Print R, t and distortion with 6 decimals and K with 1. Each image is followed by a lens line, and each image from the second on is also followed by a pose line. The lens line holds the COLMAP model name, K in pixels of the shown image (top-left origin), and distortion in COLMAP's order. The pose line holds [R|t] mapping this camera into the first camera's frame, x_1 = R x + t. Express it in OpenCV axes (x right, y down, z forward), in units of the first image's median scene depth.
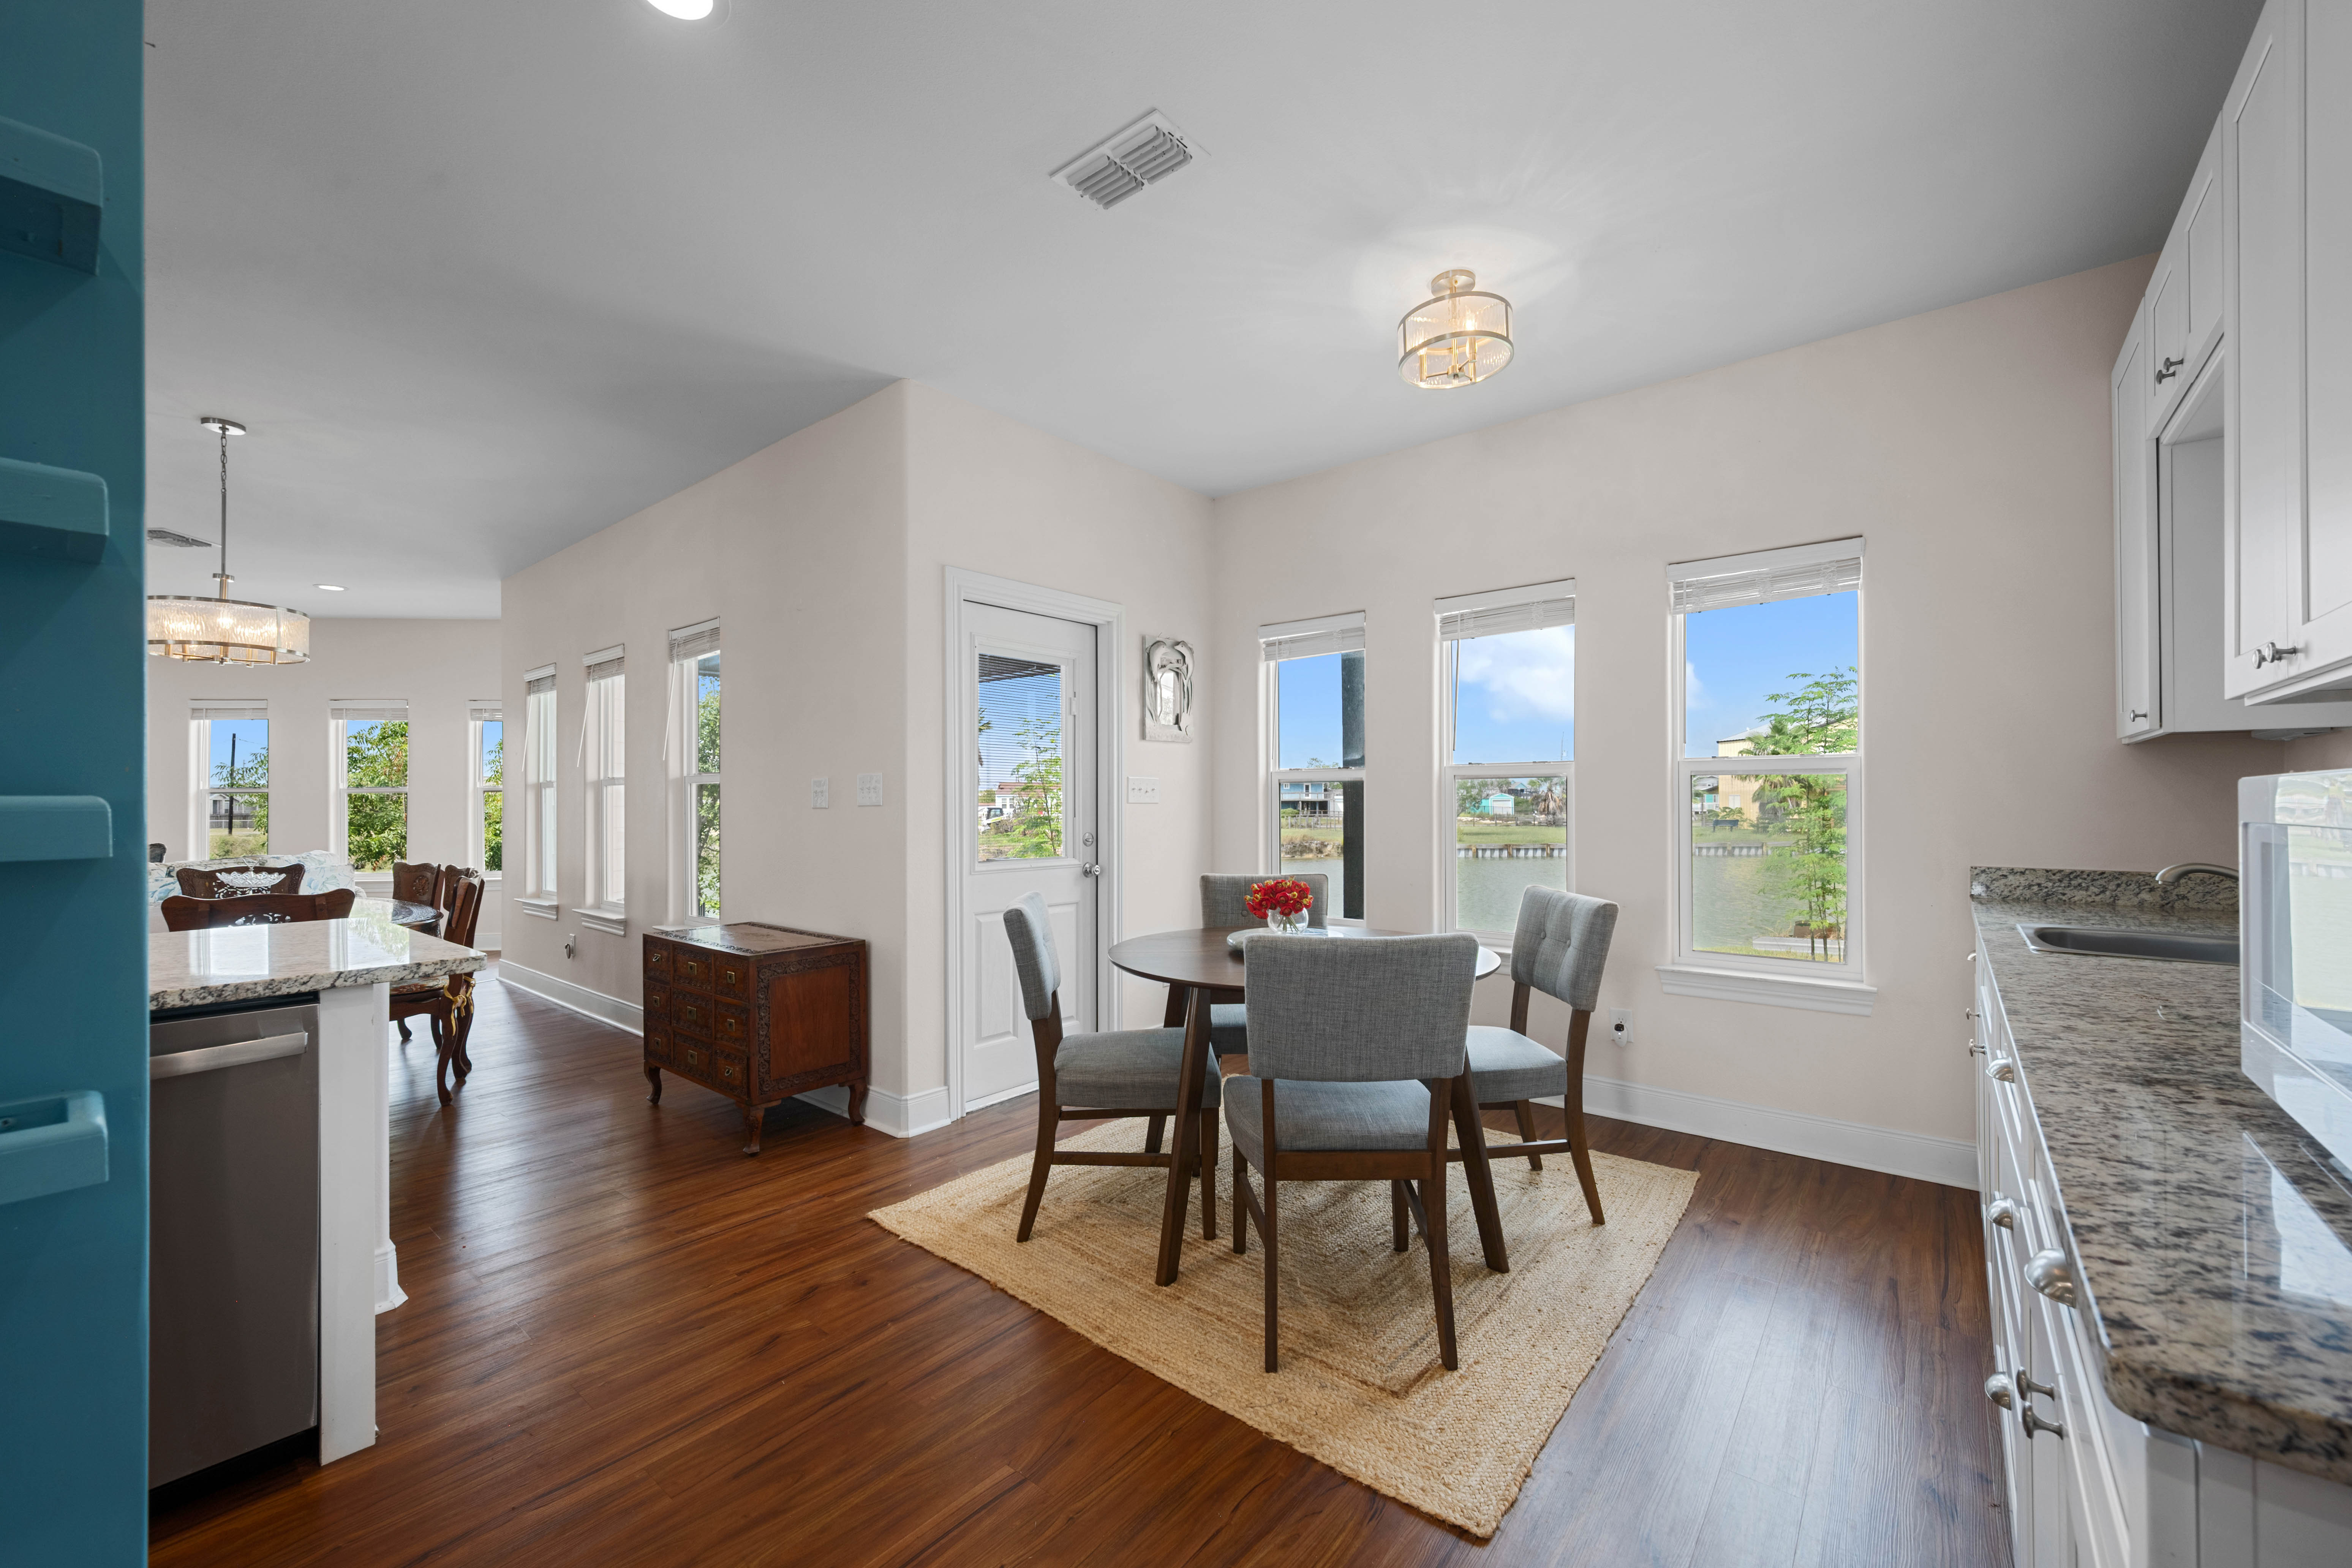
lens RADIAL K [[929.9, 0, 1185.9], [0, 929.9, 794.4], [0, 0, 1]] dist [-0.000569, -0.000446]
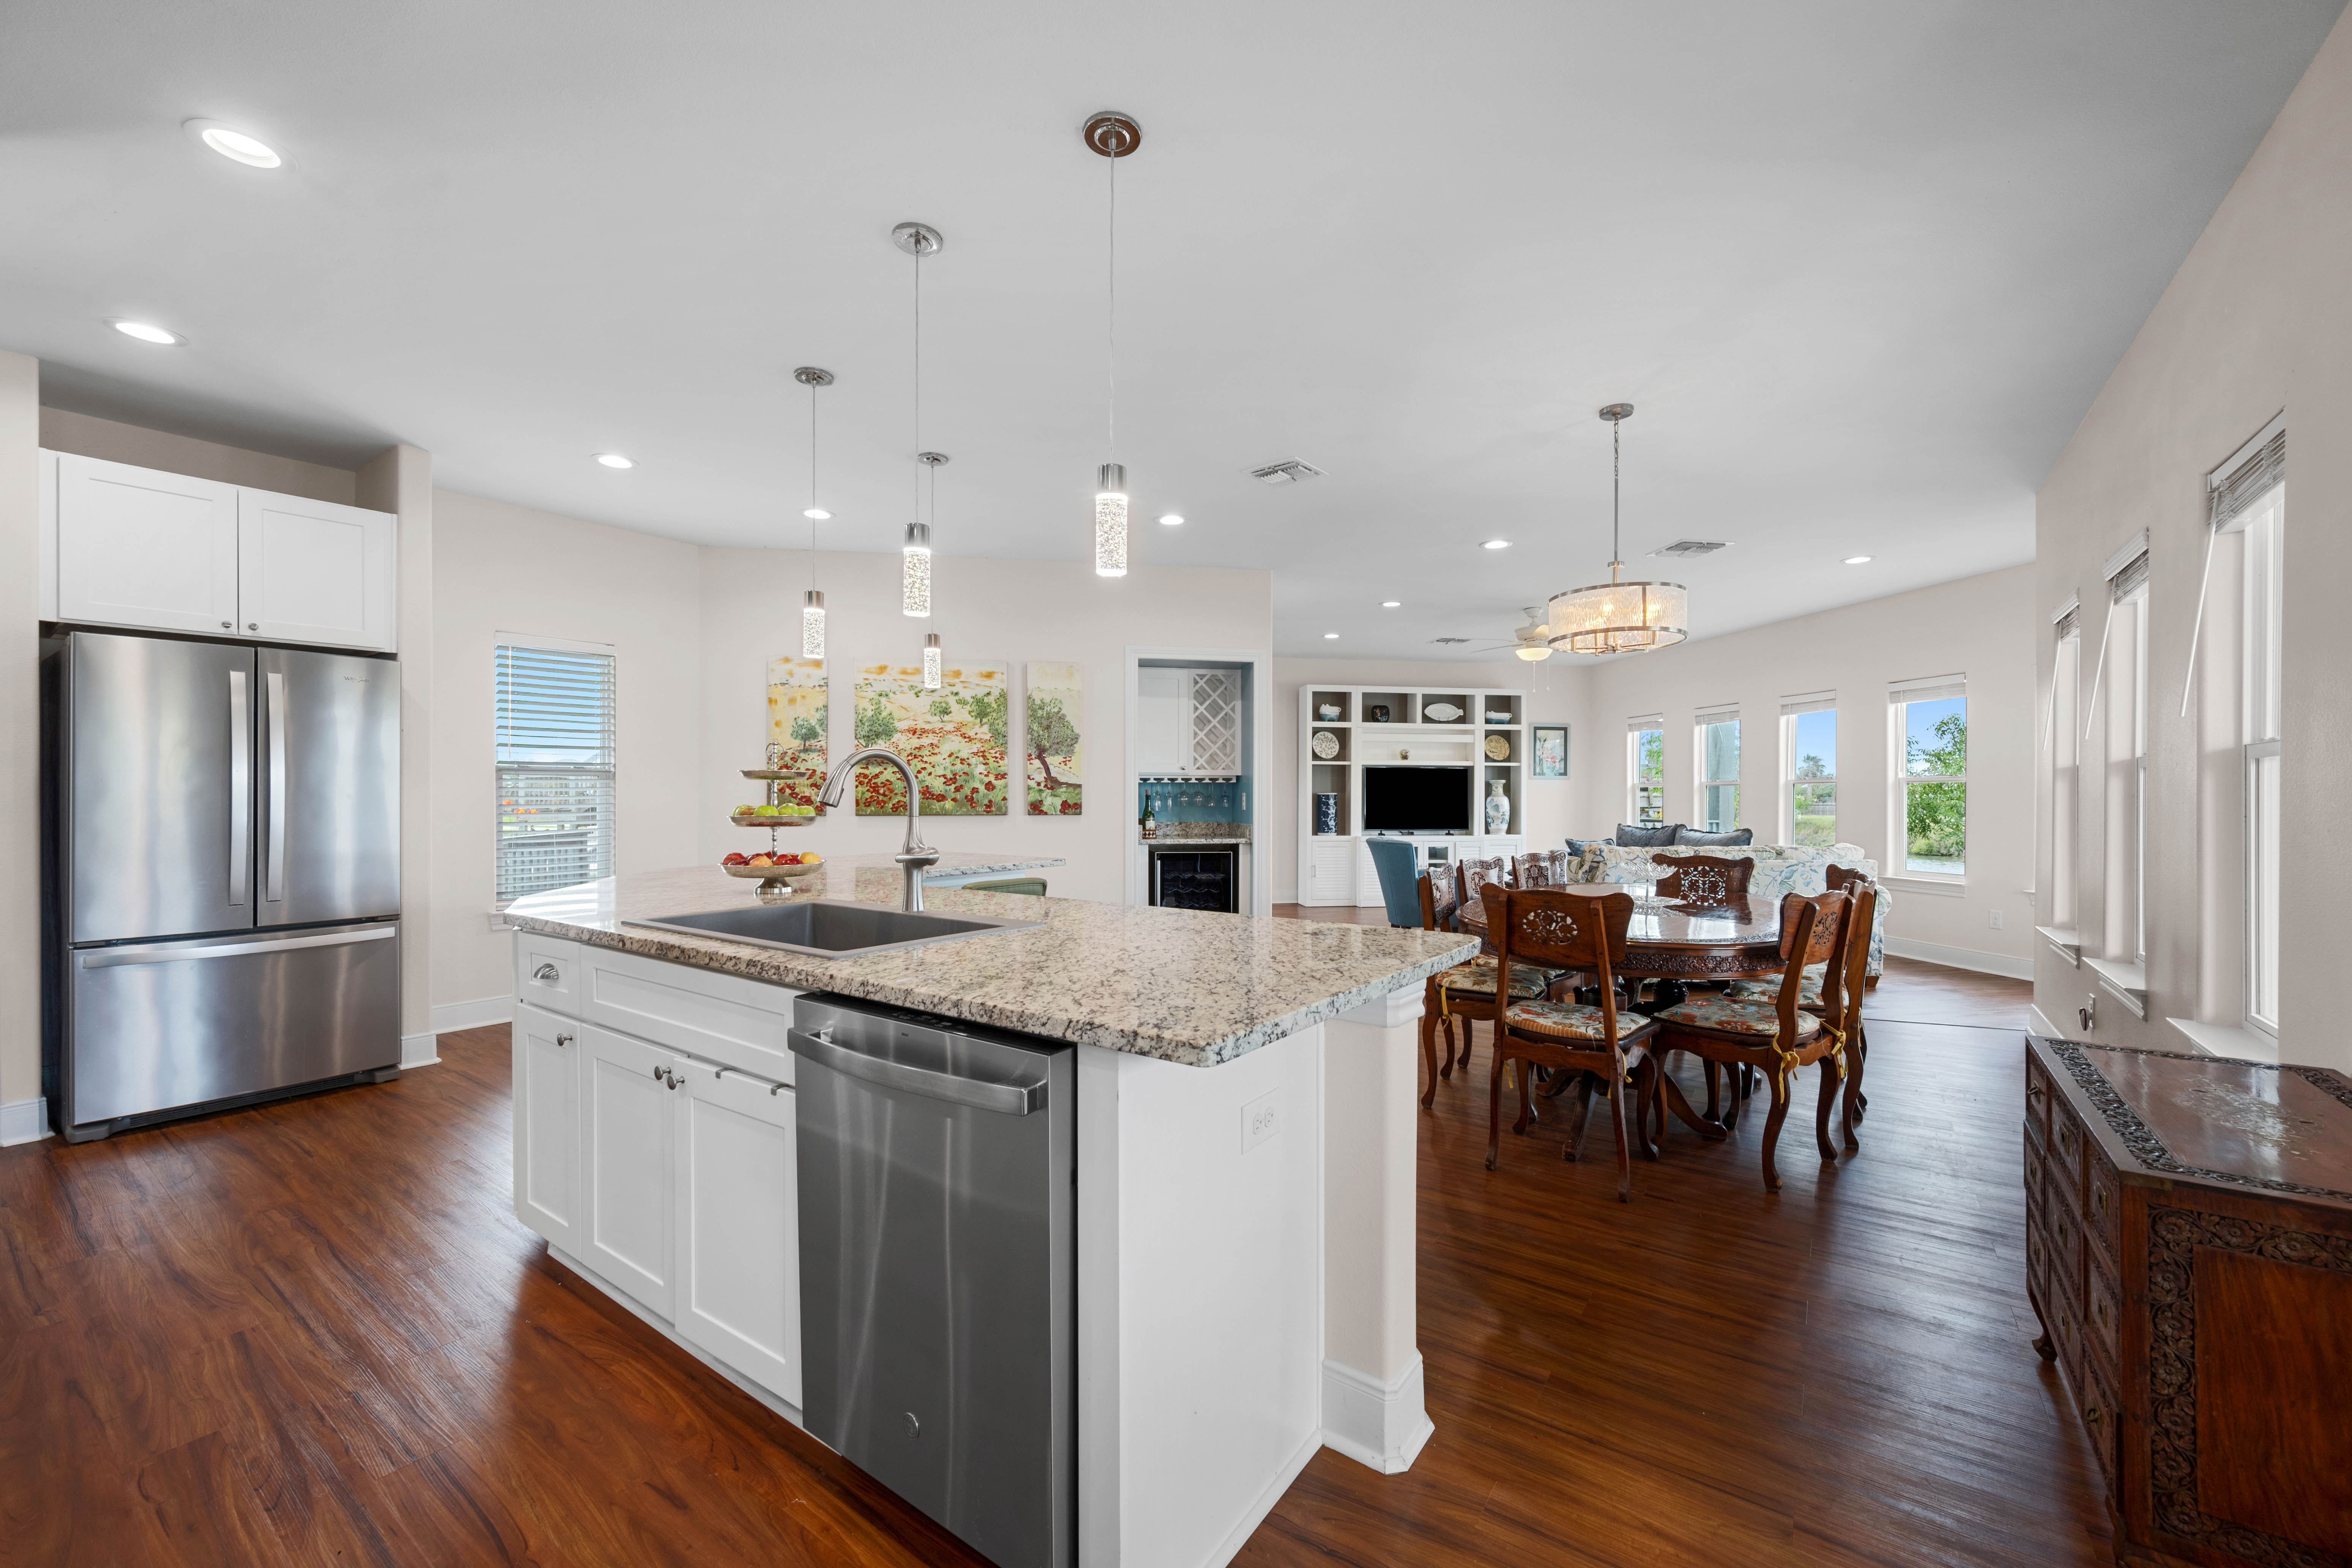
lens RADIAL K [[929.9, 0, 1185.9], [0, 929.9, 794.4], [0, 0, 1]] dist [-0.000569, -0.000446]
pose [[0.059060, 0.008739, -0.998216, -0.058747], [0.002294, 0.999958, 0.008890, 0.001057], [0.998252, -0.002815, 0.059038, 0.387694]]
